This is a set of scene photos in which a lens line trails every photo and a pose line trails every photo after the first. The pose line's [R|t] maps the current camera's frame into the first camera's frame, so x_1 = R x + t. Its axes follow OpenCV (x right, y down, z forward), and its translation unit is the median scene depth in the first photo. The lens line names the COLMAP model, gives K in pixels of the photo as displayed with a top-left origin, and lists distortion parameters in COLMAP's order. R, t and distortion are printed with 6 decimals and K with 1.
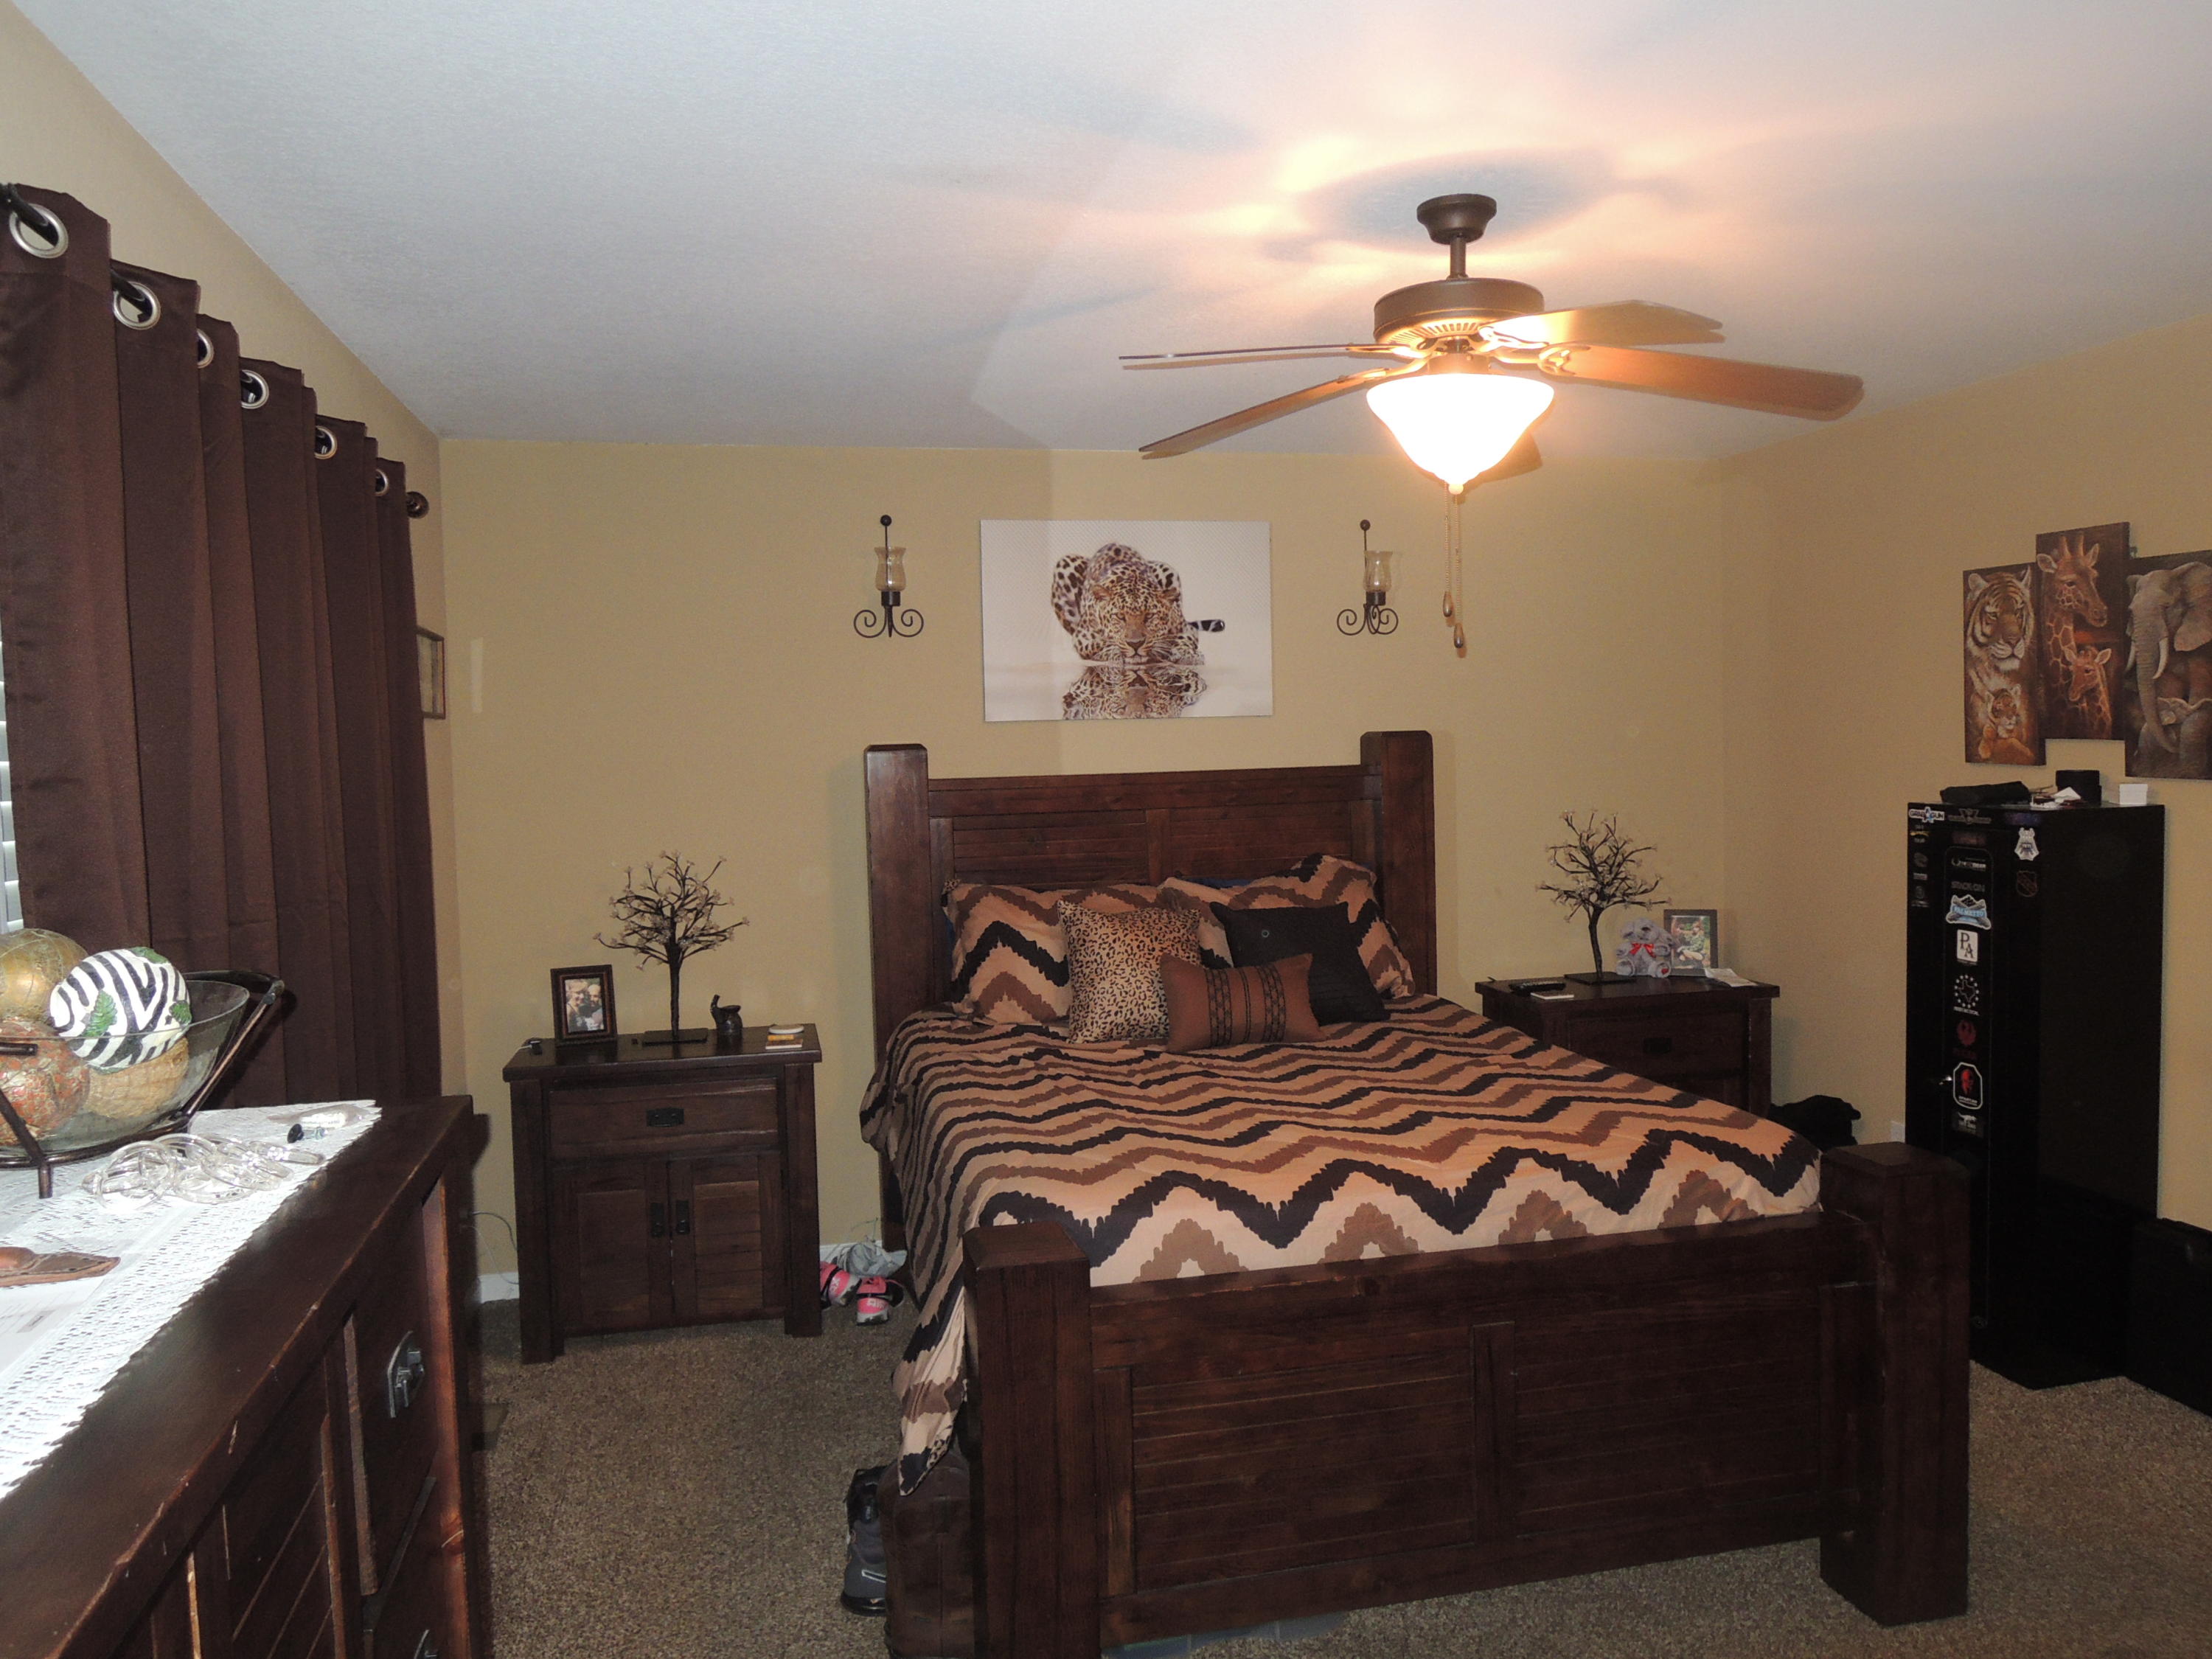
lens RADIAL K [[1576.0, 0, 1114.1], [0, 1576.0, 823.1], [0, 0, 1]] dist [-0.022018, -0.006167]
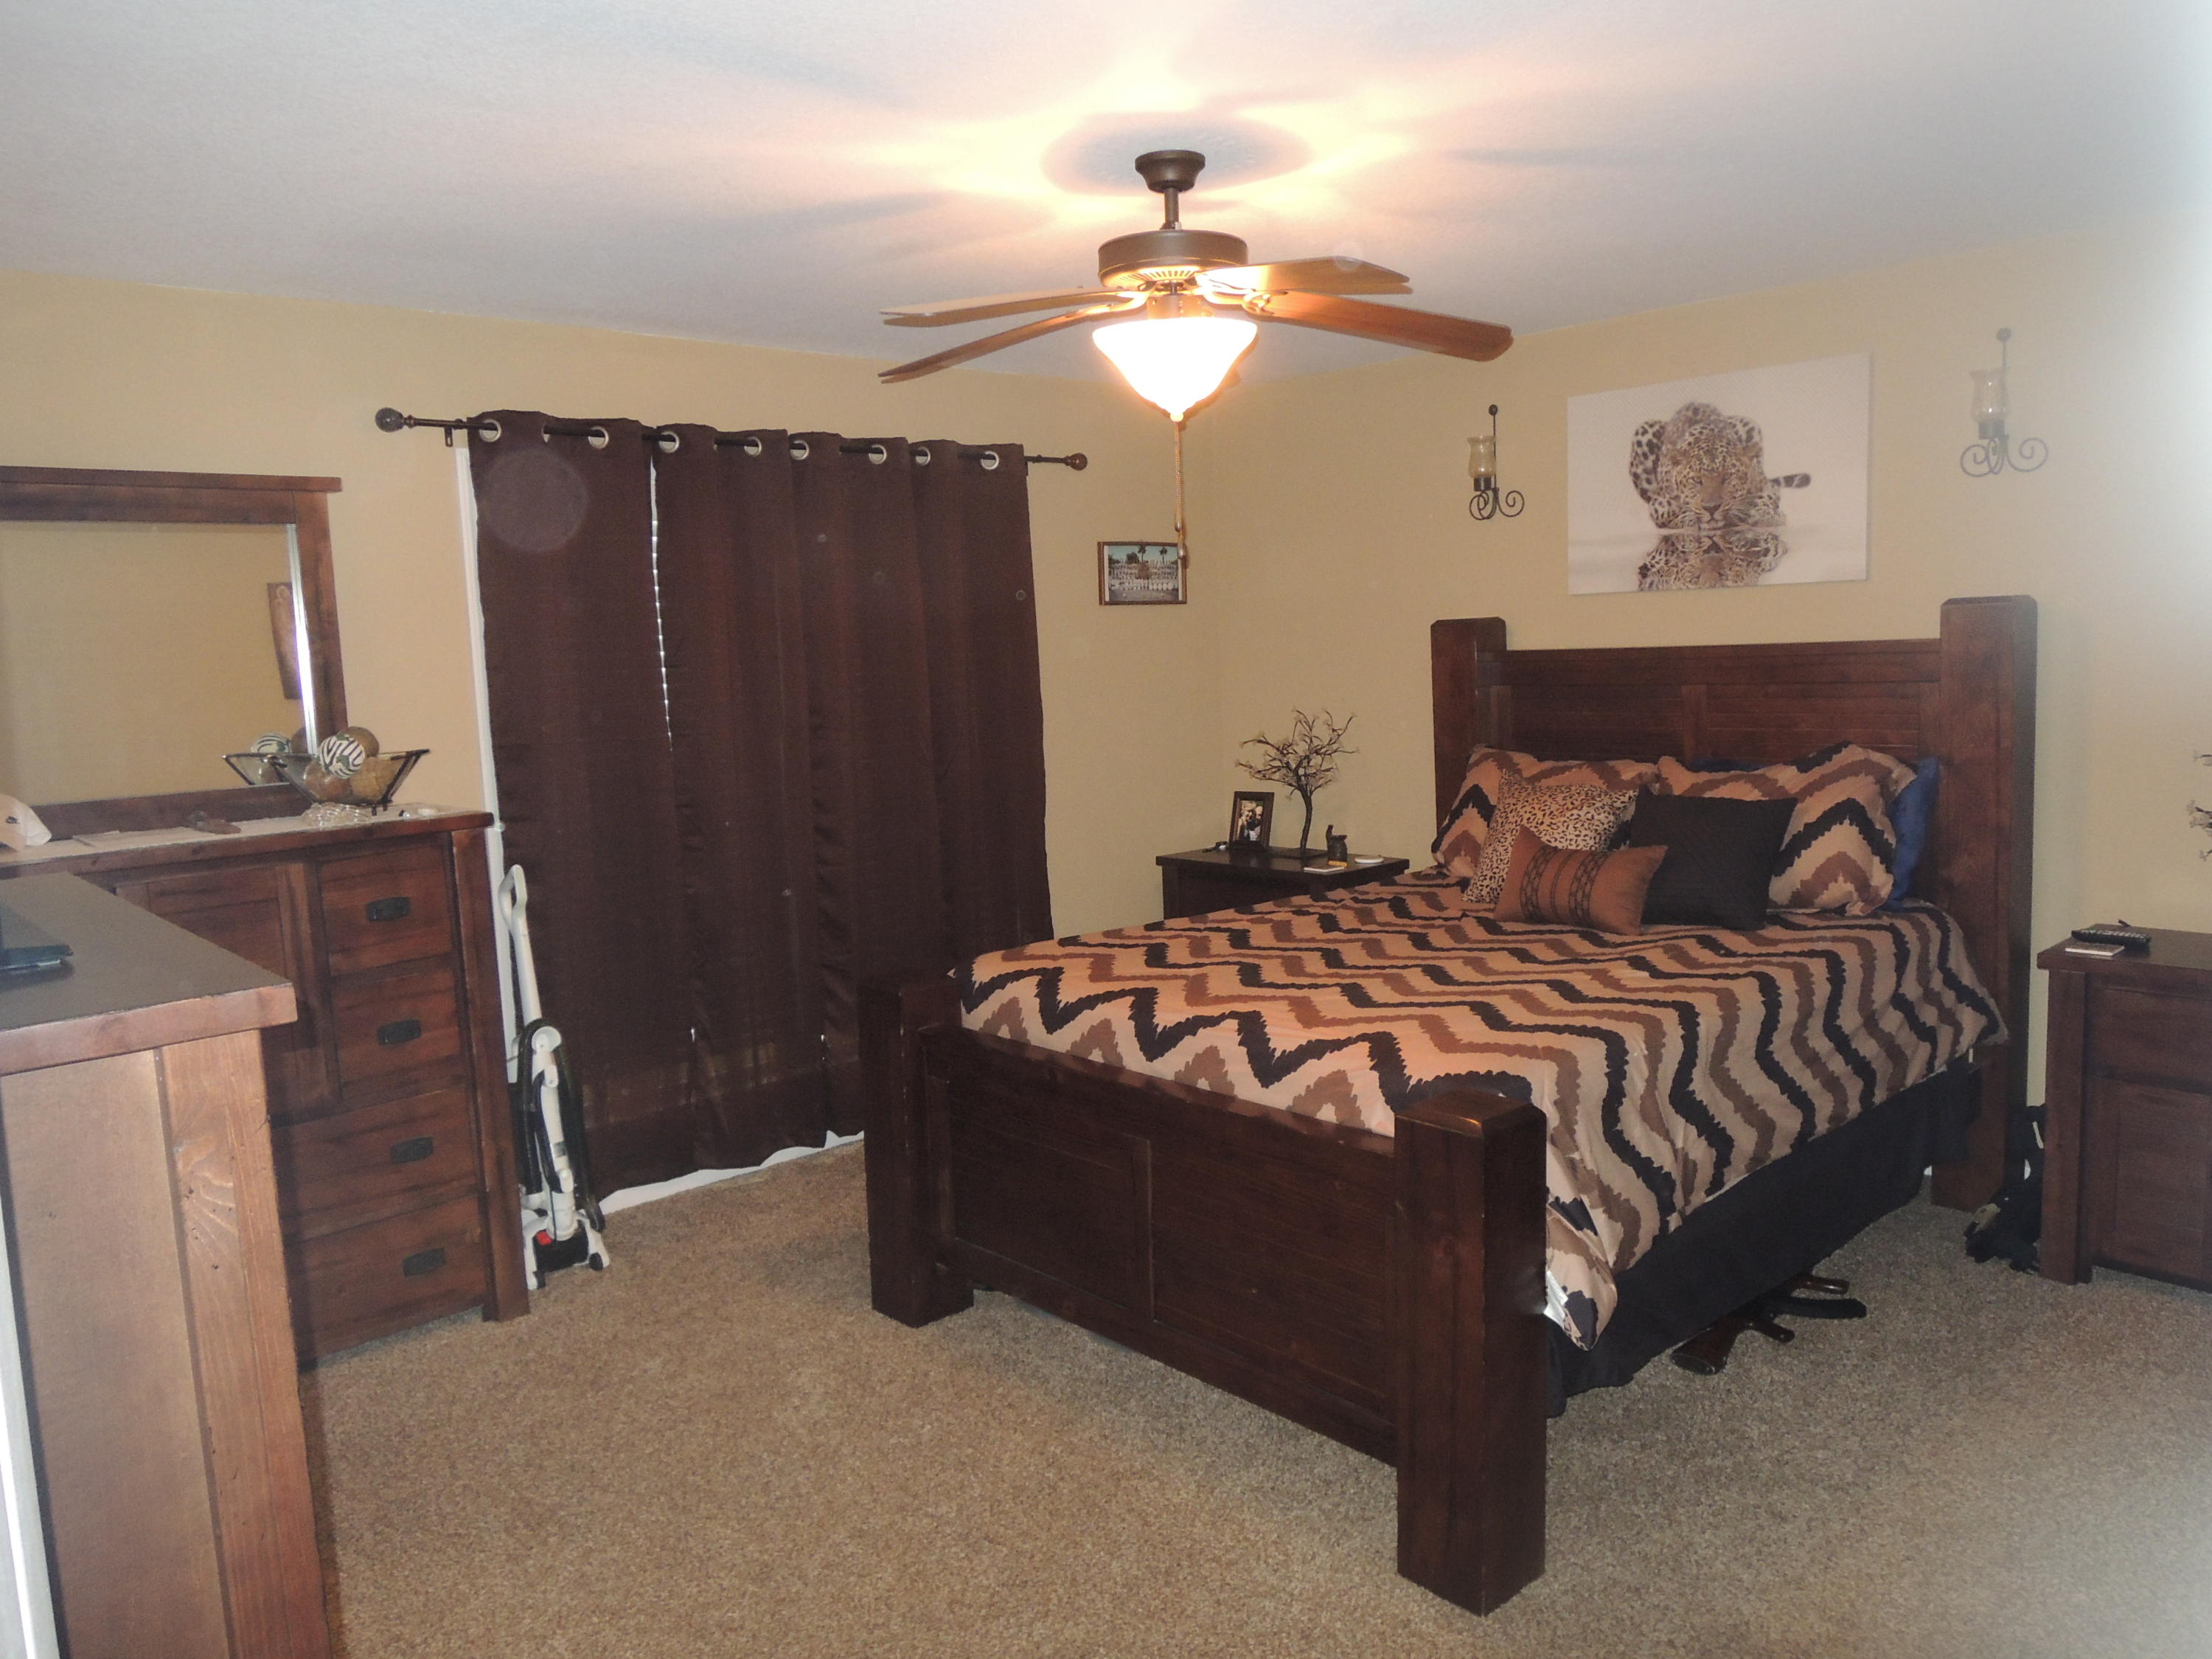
lens RADIAL K [[1576.0, 0, 1114.1], [0, 1576.0, 823.1], [0, 0, 1]] dist [-0.022018, -0.006167]
pose [[0.498653, 0.107271, -0.860138, 0.669760], [-0.013683, 0.993163, 0.115928, -0.030807], [0.866694, -0.046039, 0.496712, 0.217561]]
